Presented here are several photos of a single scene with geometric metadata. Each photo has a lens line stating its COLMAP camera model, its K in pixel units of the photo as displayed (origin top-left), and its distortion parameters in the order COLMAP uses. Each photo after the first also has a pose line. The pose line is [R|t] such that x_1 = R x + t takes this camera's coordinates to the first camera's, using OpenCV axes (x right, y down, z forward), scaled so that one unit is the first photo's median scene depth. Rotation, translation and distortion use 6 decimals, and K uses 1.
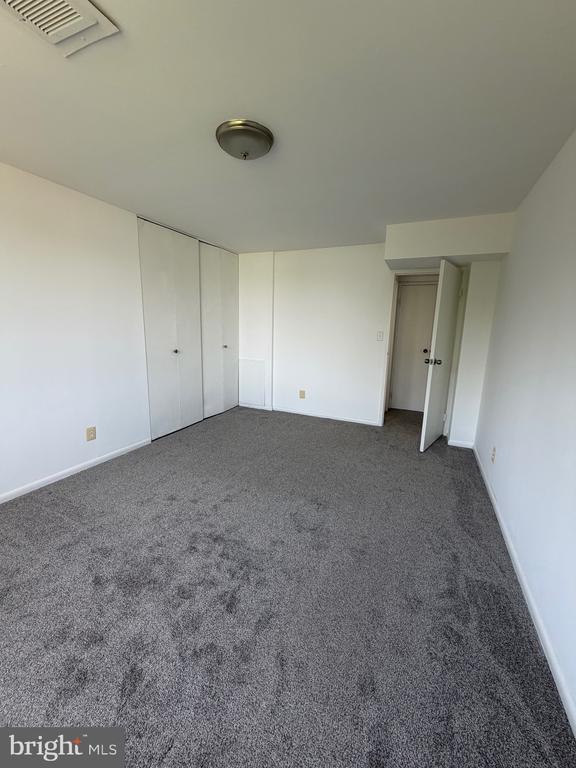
lens RADIAL K [[306.4, 0, 287.3], [0, 306.4, 382.2], [0, 0, 1]] dist [0.000823, 0.000088]
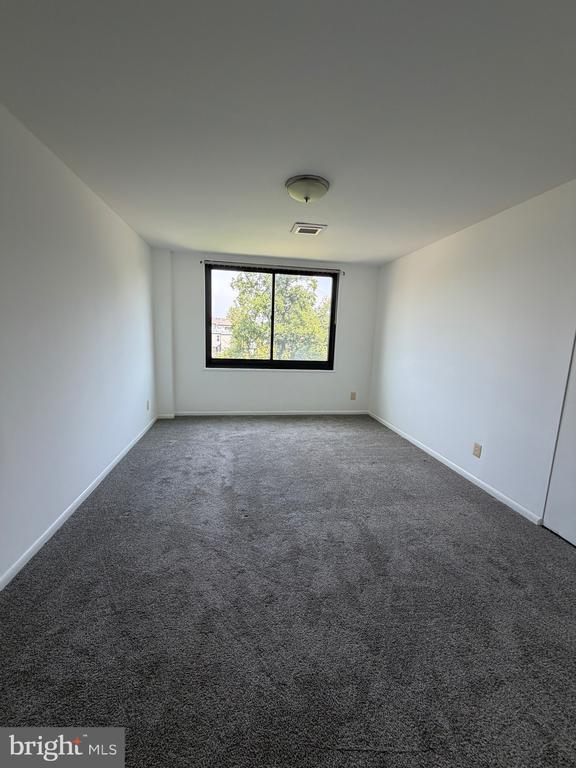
lens RADIAL K [[306.7, 0, 284.5], [0, 306.7, 381.8], [0, 0, 1]] dist [-0.000454, -0.000007]
pose [[-0.838280, 0.031839, -0.544310, 0.415292], [-0.152779, 0.944586, 0.290544, -0.234013], [0.523398, 0.326716, -0.786963, 1.380772]]
